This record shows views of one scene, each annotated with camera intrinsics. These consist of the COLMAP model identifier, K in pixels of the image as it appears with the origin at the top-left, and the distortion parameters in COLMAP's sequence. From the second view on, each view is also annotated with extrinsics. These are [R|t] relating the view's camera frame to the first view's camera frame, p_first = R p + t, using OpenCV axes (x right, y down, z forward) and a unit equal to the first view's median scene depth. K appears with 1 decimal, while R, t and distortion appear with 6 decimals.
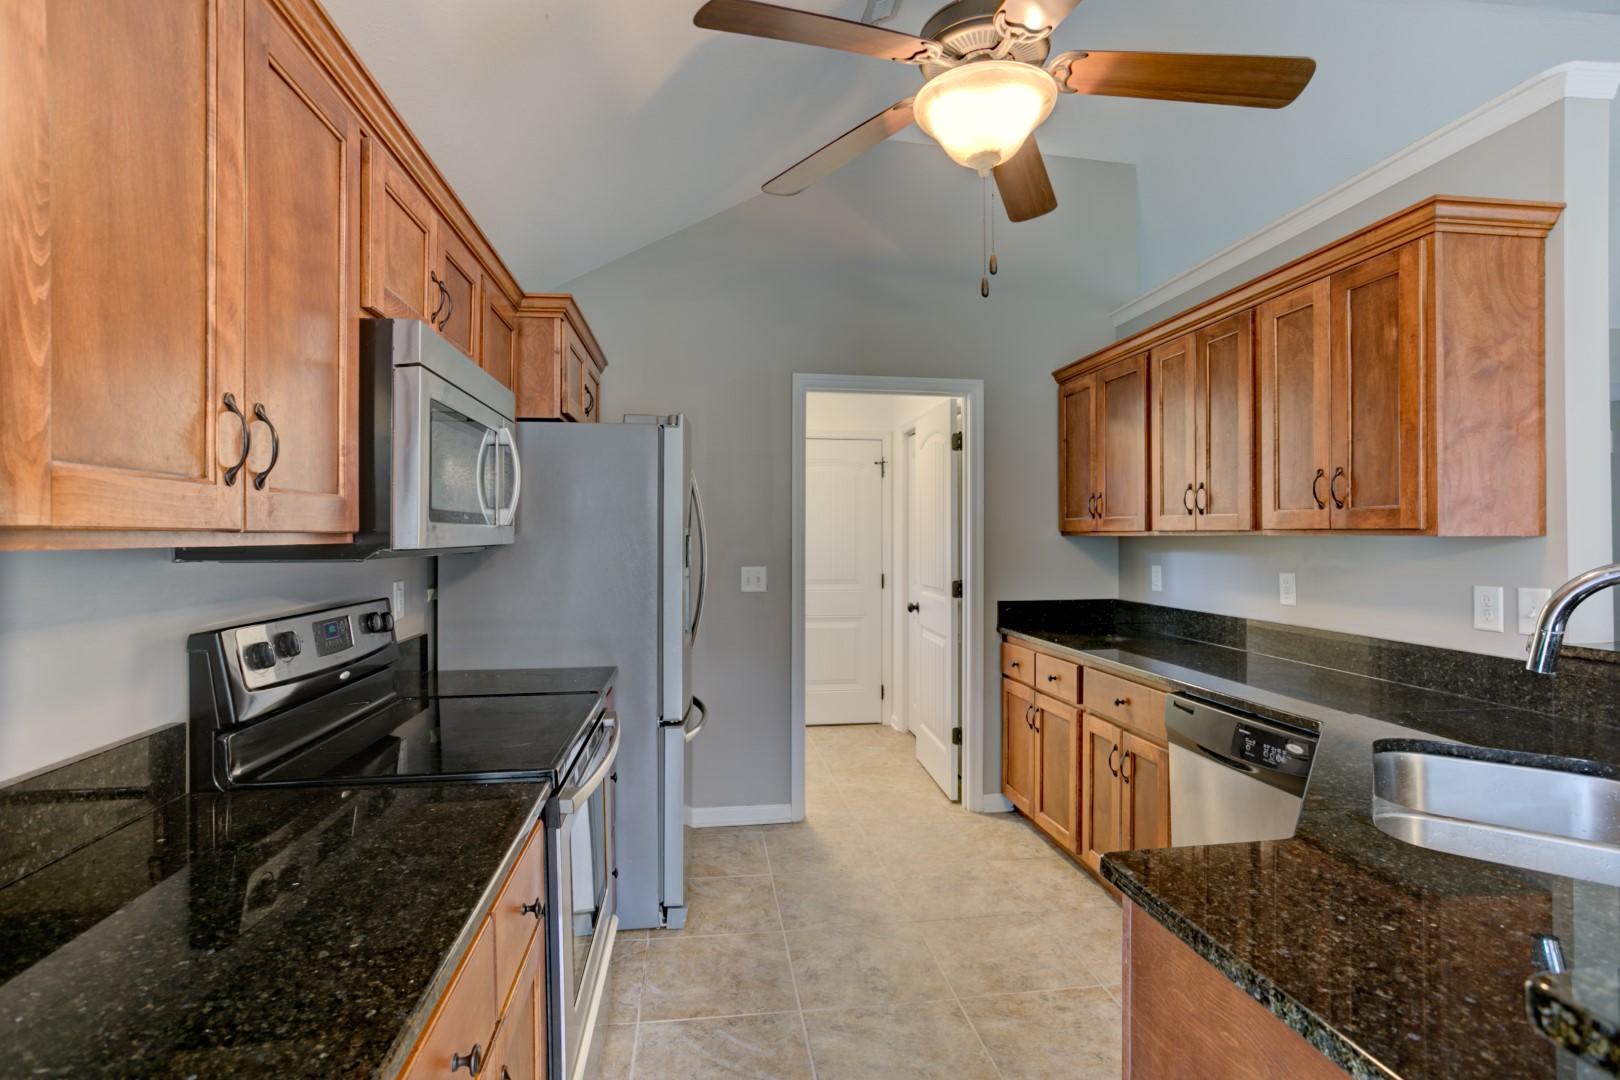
lens RADIAL K [[799.5, 0, 810.9], [0, 799.5, 532.9], [0, 0, 1]] dist [-0.014678, 0.005188]
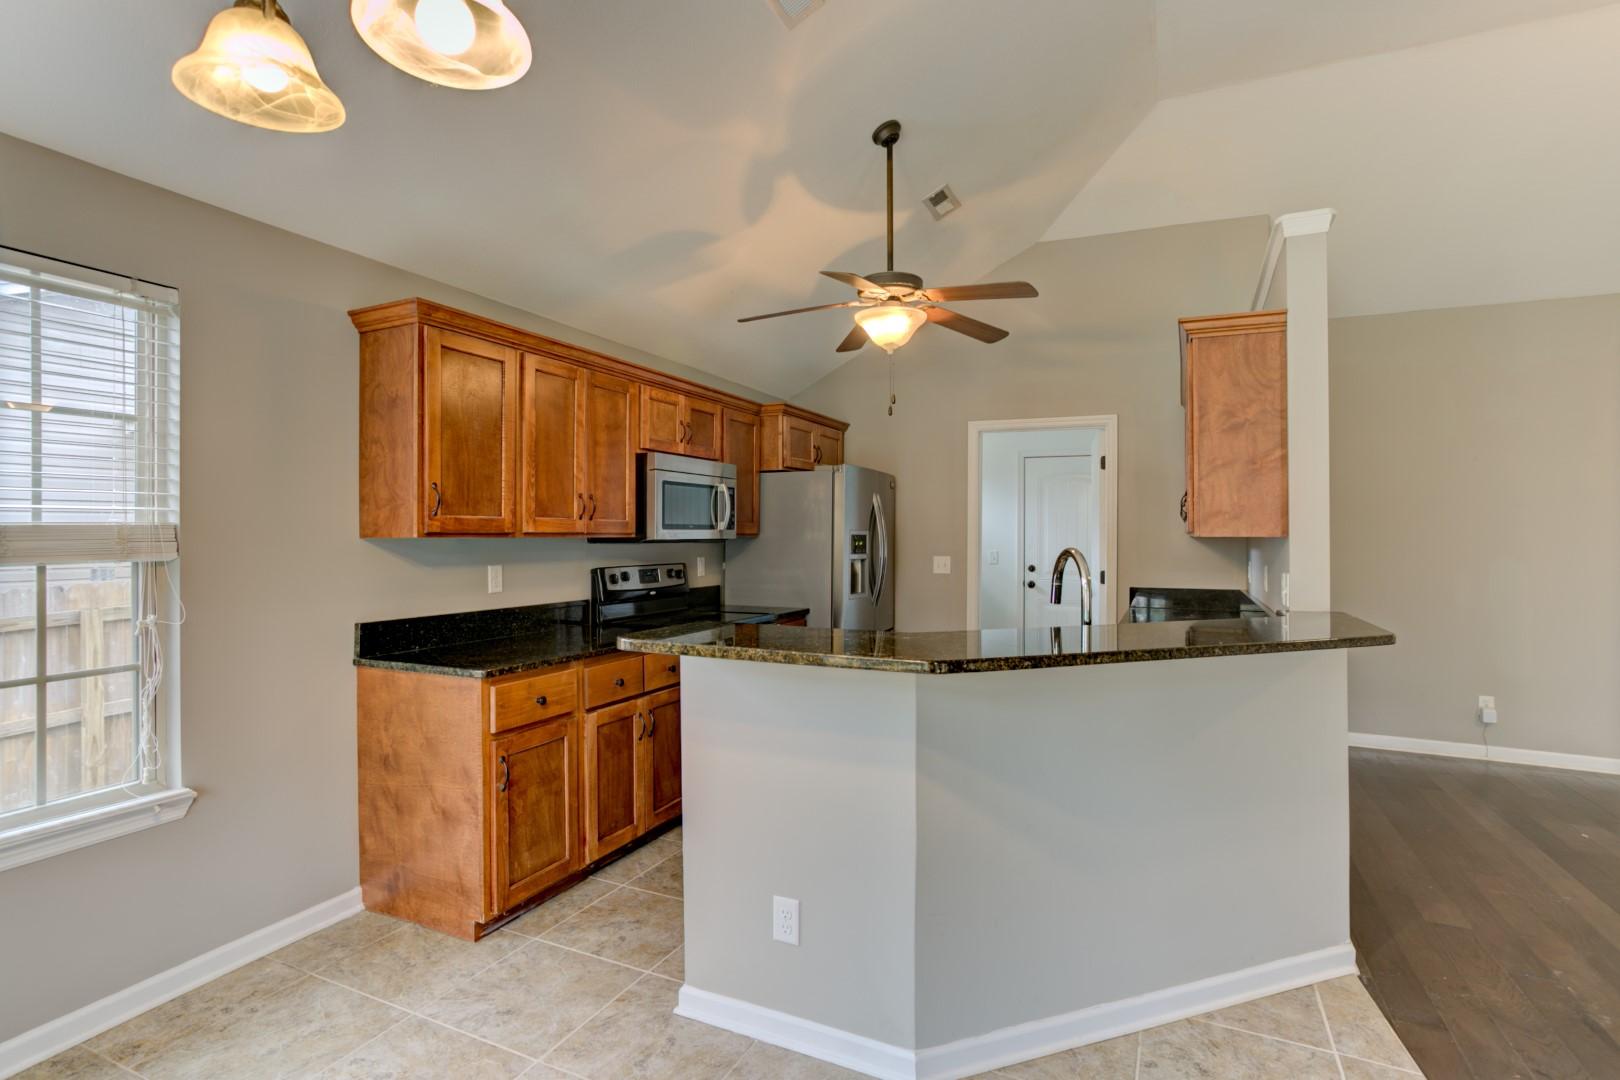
lens RADIAL K [[799.5, 0, 803.3], [0, 799.5, 534.4], [0, 0, 1]] dist [-0.014678, 0.005188]
pose [[0.845485, 0.002516, -0.533993, 0.965717], [-0.001015, 0.999995, 0.003105, -0.003709], [0.533998, -0.002084, 0.845483, -0.704692]]
